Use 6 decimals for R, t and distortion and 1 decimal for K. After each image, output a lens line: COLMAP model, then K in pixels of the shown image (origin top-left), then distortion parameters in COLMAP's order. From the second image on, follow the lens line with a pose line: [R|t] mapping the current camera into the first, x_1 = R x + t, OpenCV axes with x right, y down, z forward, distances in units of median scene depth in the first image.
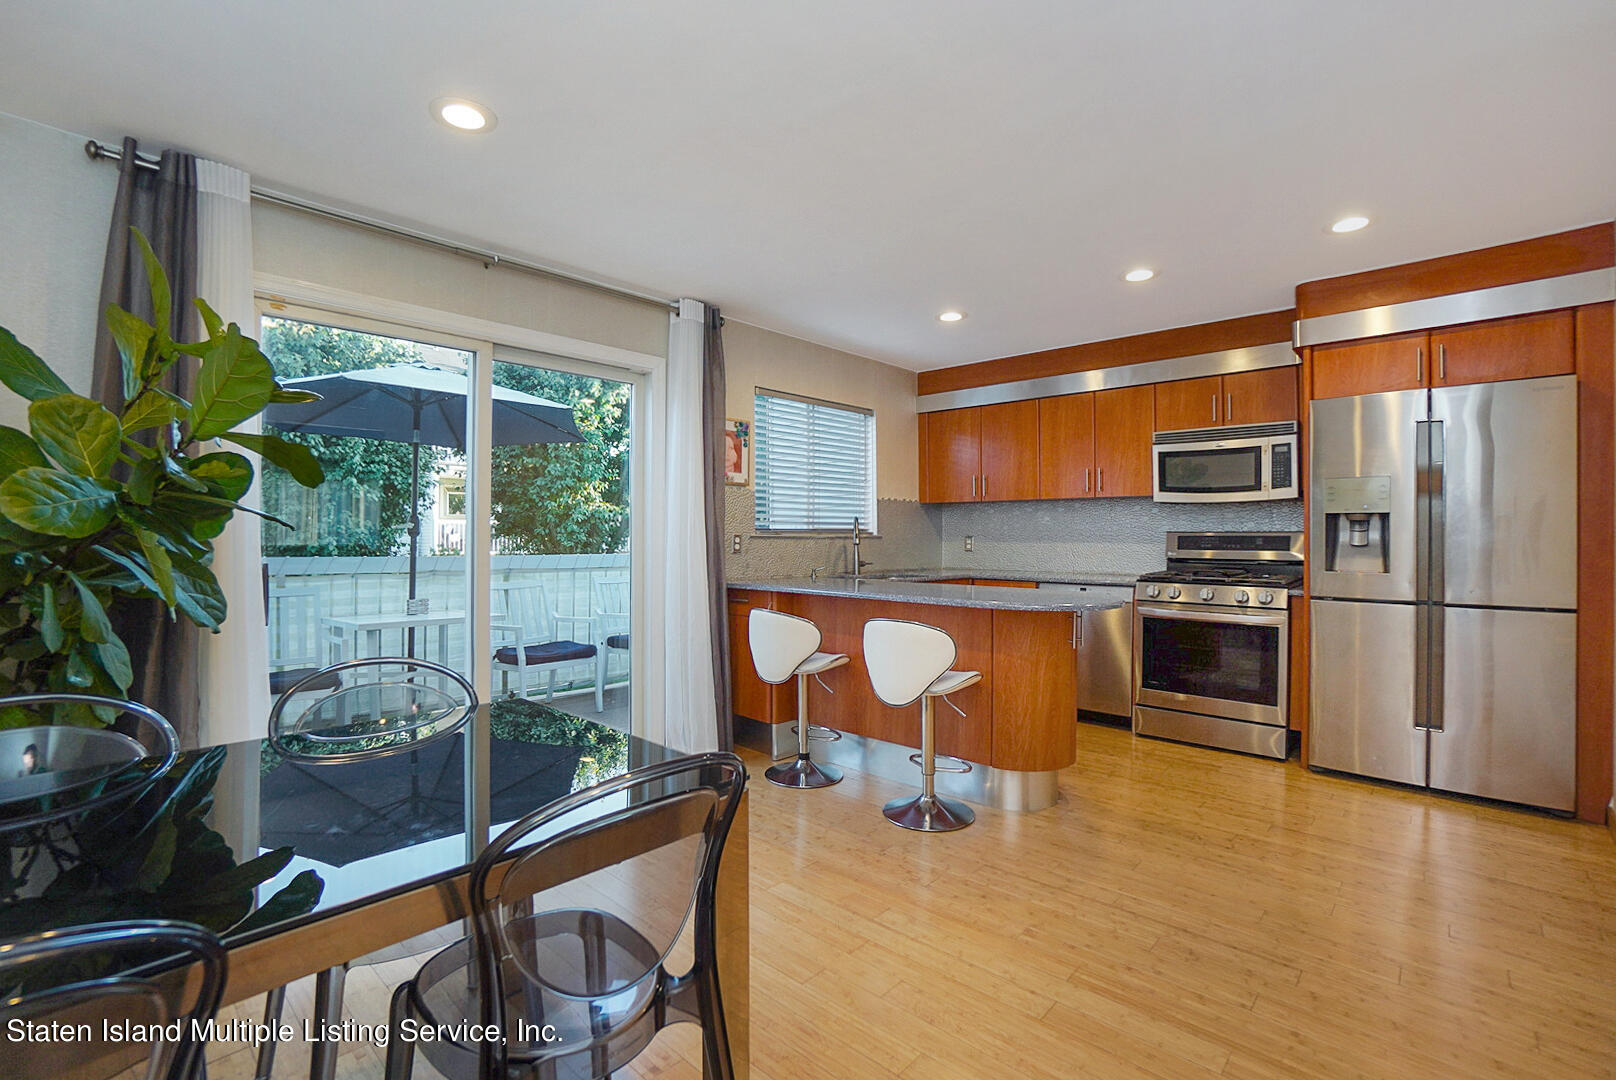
lens RADIAL K [[729.7, 0, 802.0], [0, 729.7, 539.1], [0, 0, 1]] dist [-0.003689, -0.000154]
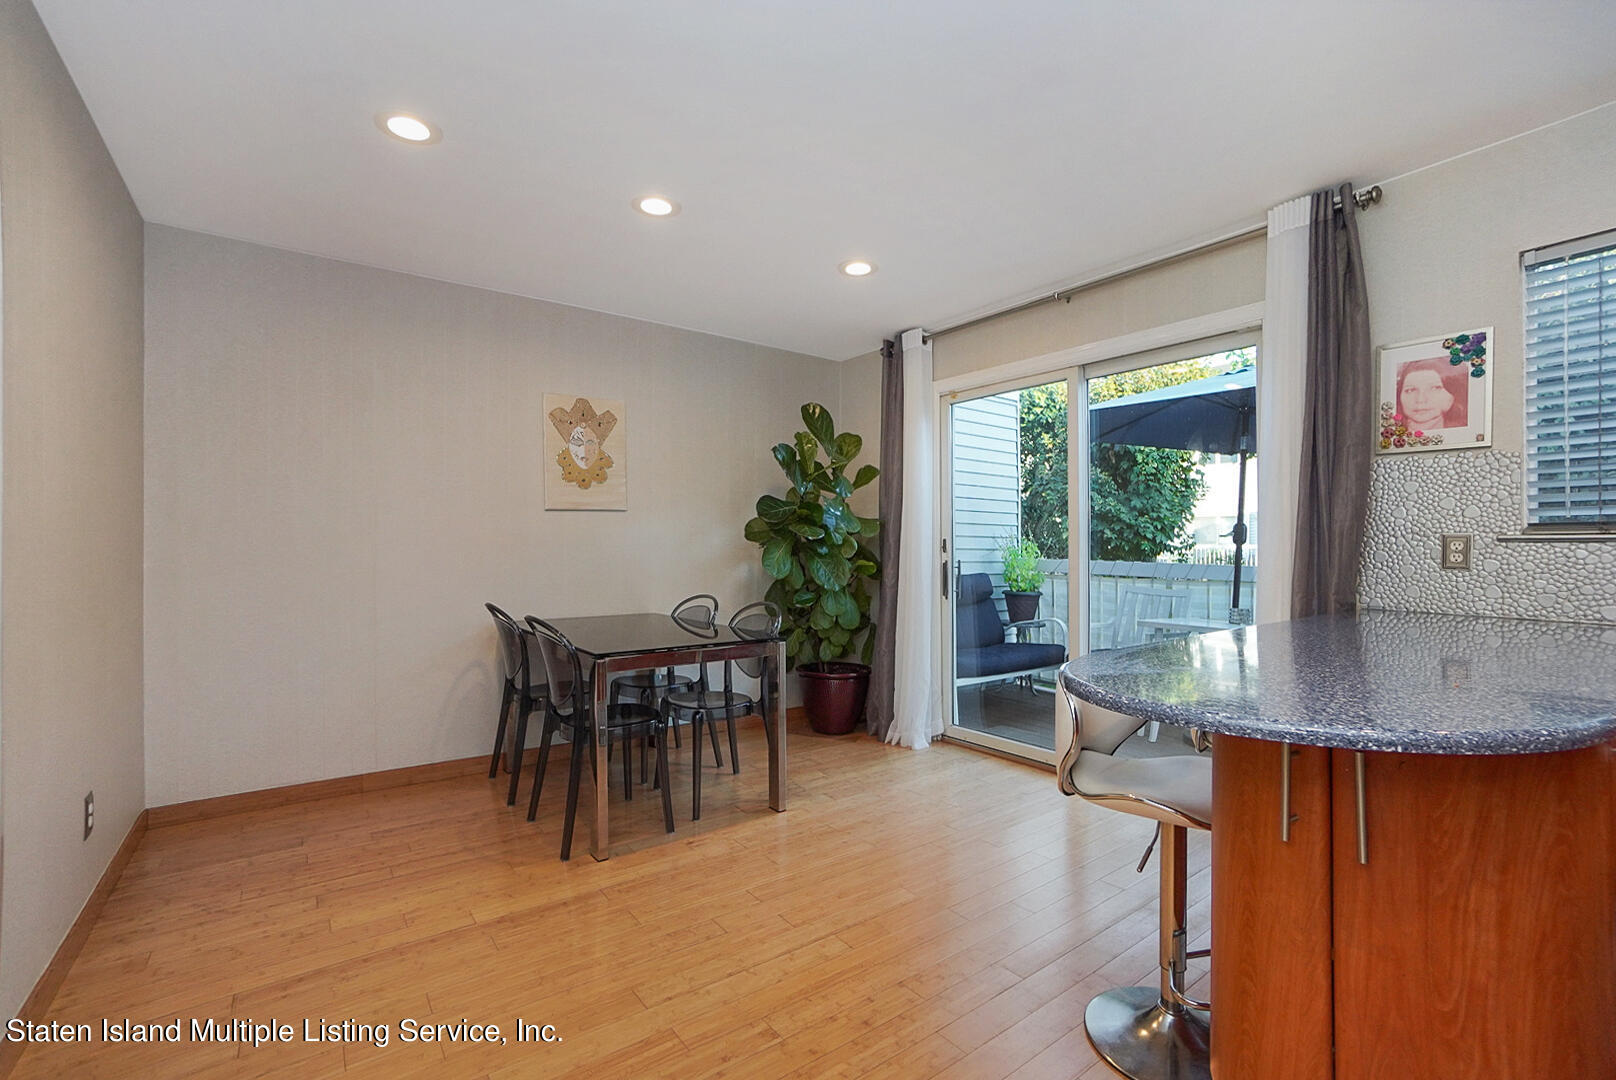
lens RADIAL K [[729.7, 0, 802.0], [0, 729.7, 539.1], [0, 0, 1]] dist [-0.003689, -0.000154]
pose [[-0.192517, -0.014680, -0.981184, 0.568379], [-0.021008, 0.999721, -0.010835, 0.012585], [0.981069, 0.018527, -0.192772, 0.622680]]
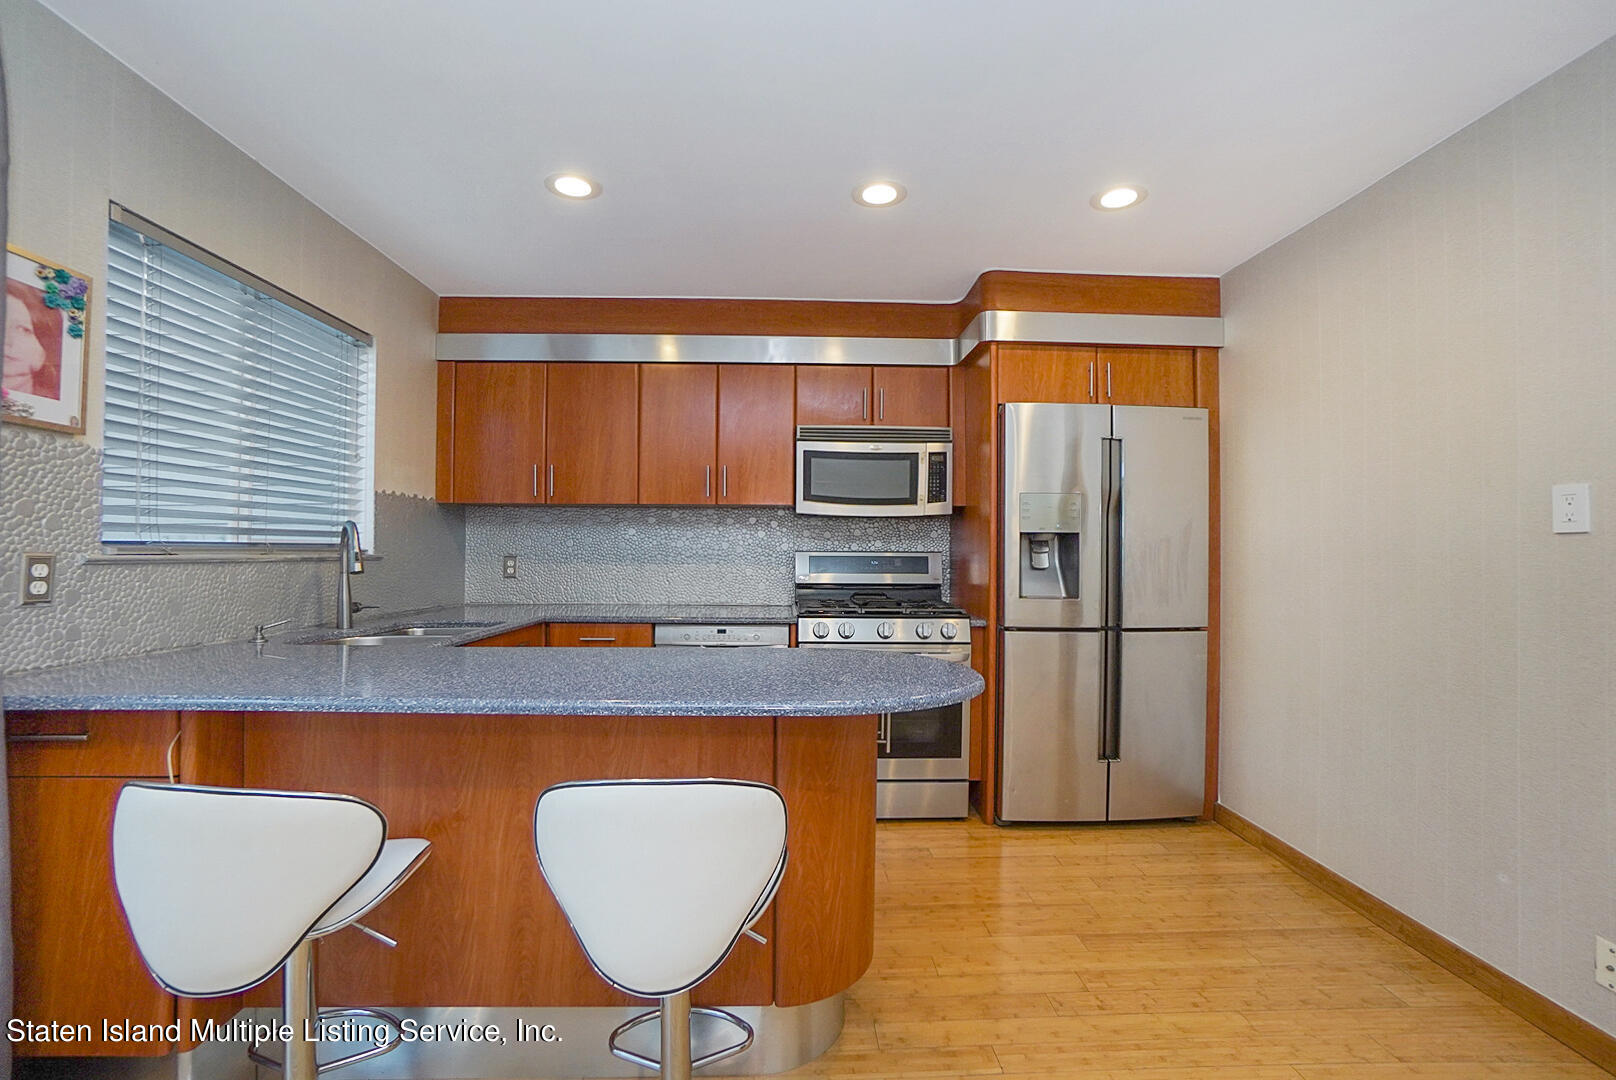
lens RADIAL K [[729.7, 0, 802.0], [0, 729.7, 539.1], [0, 0, 1]] dist [-0.003689, -0.000154]
pose [[0.717054, 0.013262, 0.696891, -0.069348], [-0.000762, 0.999833, -0.018243, -0.008928], [-0.697017, 0.012550, 0.716945, 0.449346]]
